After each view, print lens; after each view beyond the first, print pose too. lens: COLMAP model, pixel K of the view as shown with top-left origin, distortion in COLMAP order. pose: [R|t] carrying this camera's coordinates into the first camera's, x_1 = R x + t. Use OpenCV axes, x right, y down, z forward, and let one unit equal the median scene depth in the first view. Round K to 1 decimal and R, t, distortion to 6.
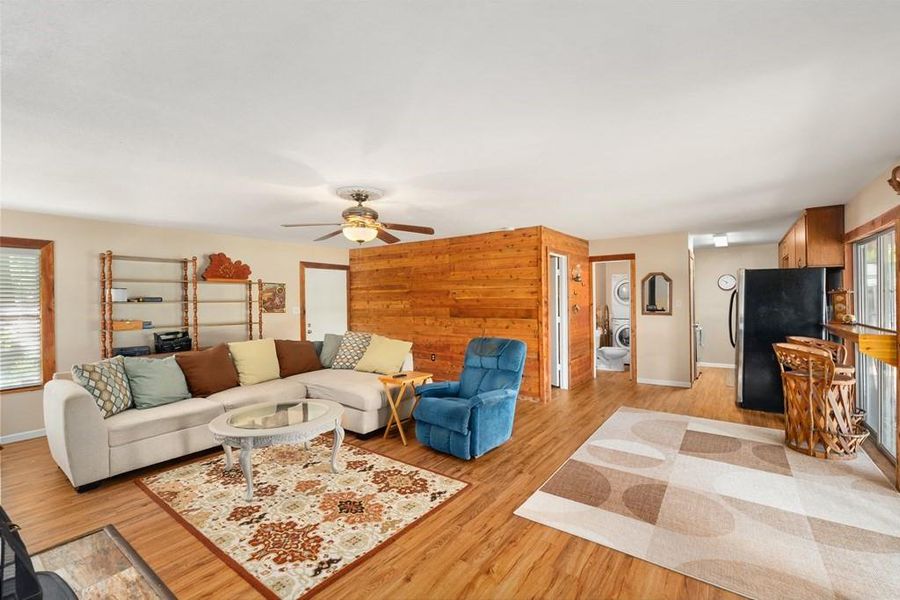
lens RADIAL K [[391.6, 0, 450.0], [0, 391.6, 300.0], [0, 0, 1]] dist [-0.002584, -0.000126]
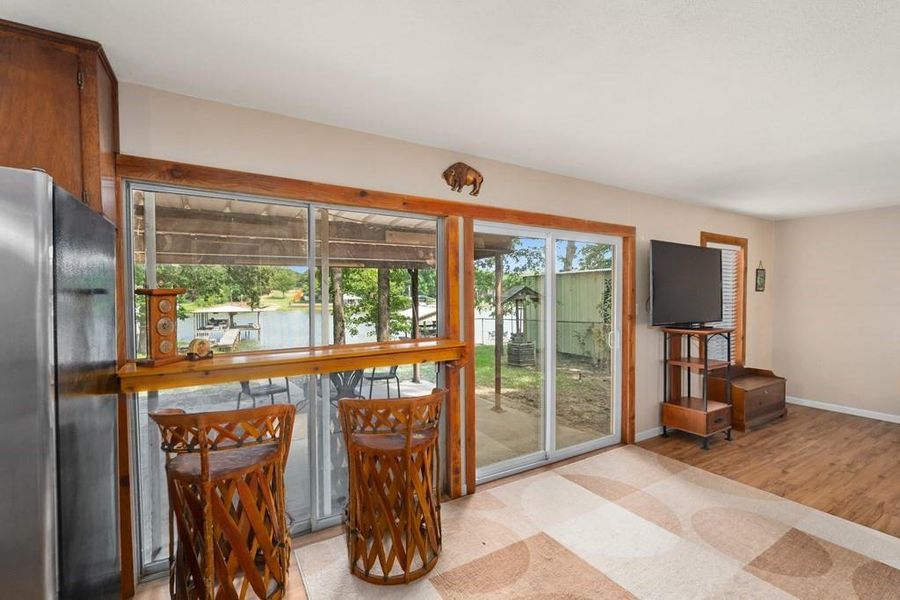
lens RADIAL K [[395.6, 0, 448.9], [0, 395.6, 297.2], [0, 0, 1]] dist [-0.003359, -0.000629]
pose [[-0.921162, 0.008521, 0.389087, 0.669934], [0.013051, 0.999874, 0.008999, -0.015848], [-0.388961, 0.013368, -0.921157, 1.612263]]
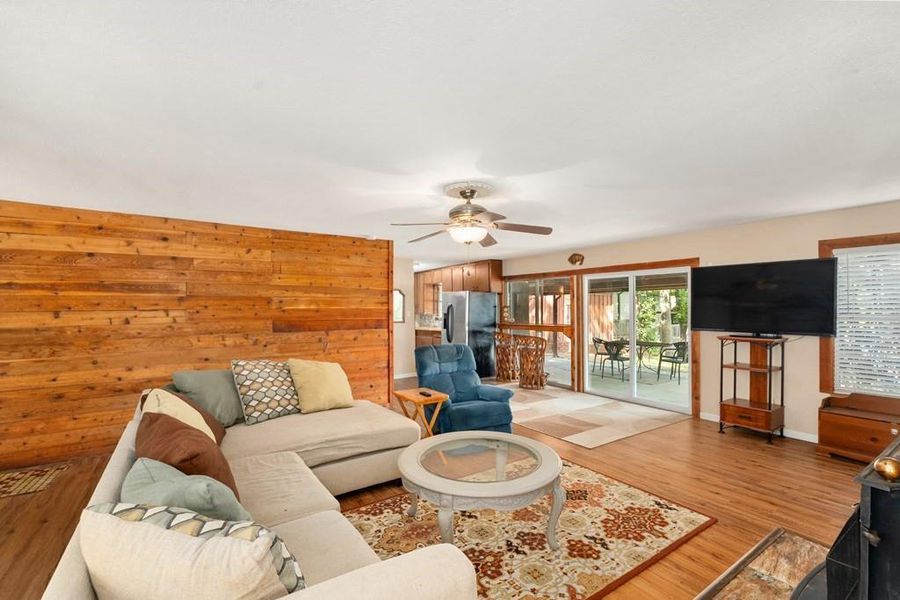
lens RADIAL K [[398.4, 0, 452.9], [0, 398.4, 305.0], [0, 0, 1]] dist [-0.001868, -0.000079]
pose [[0.329498, 0.016605, 0.944010, -1.141708], [0.002824, 0.999824, -0.018573, 0.009840], [-0.944152, 0.008786, 0.329393, 0.756581]]
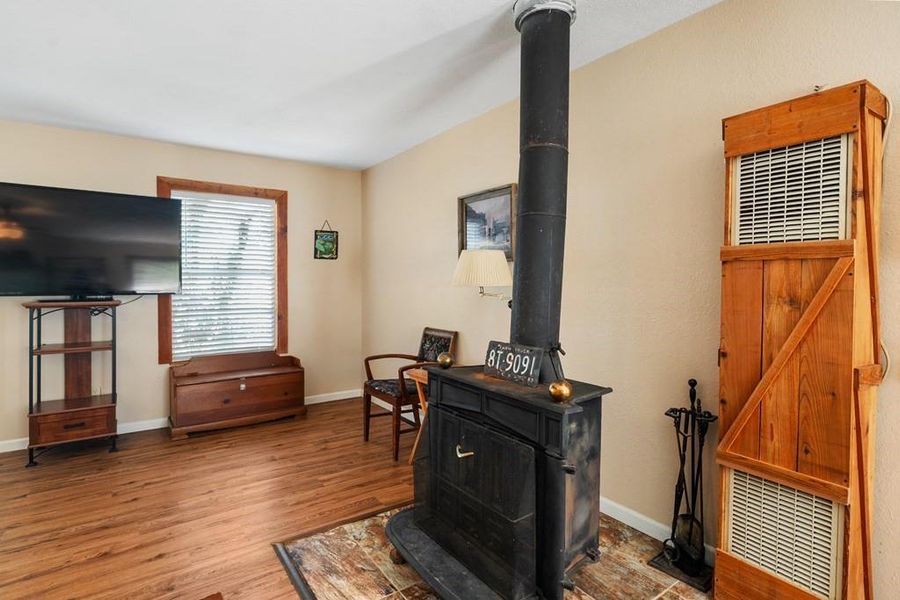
lens RADIAL K [[454.9, 0, 444.5], [0, 454.9, 286.2], [0, 0, 1]] dist [0.001074, -0.000719]
pose [[-0.946602, 0.008356, 0.322295, -0.640656], [0.013341, 0.999823, 0.013260, 0.059664], [-0.322128, 0.016852, -0.946546, 0.936223]]
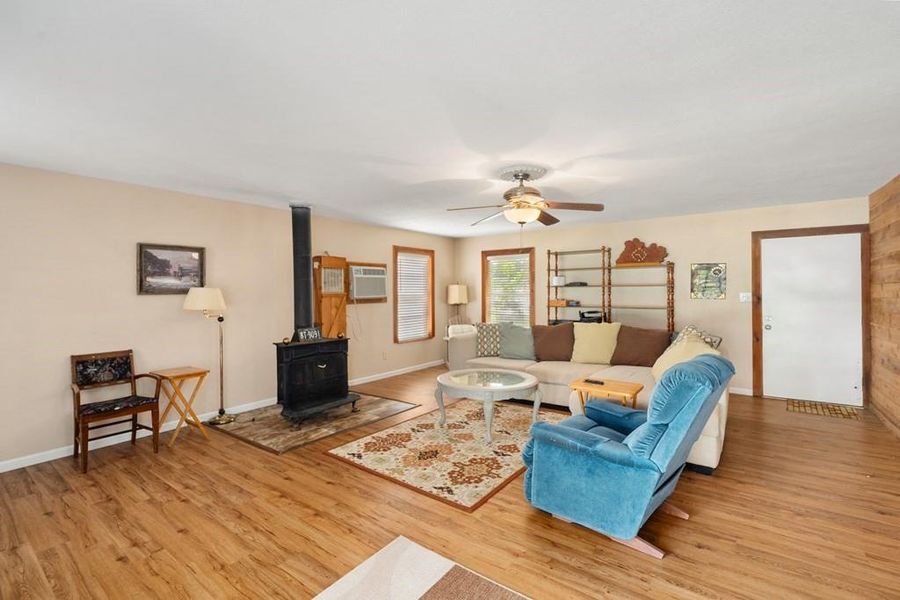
lens RADIAL K [[400.4, 0, 444.9], [0, 400.4, 291.1], [0, 0, 1]] dist [-0.003721, 0.000082]
pose [[-0.010339, 0.011500, -0.999880, 0.778934], [0.005852, 0.999917, 0.011440, 0.005235], [0.999929, -0.005733, -0.010405, 0.846632]]
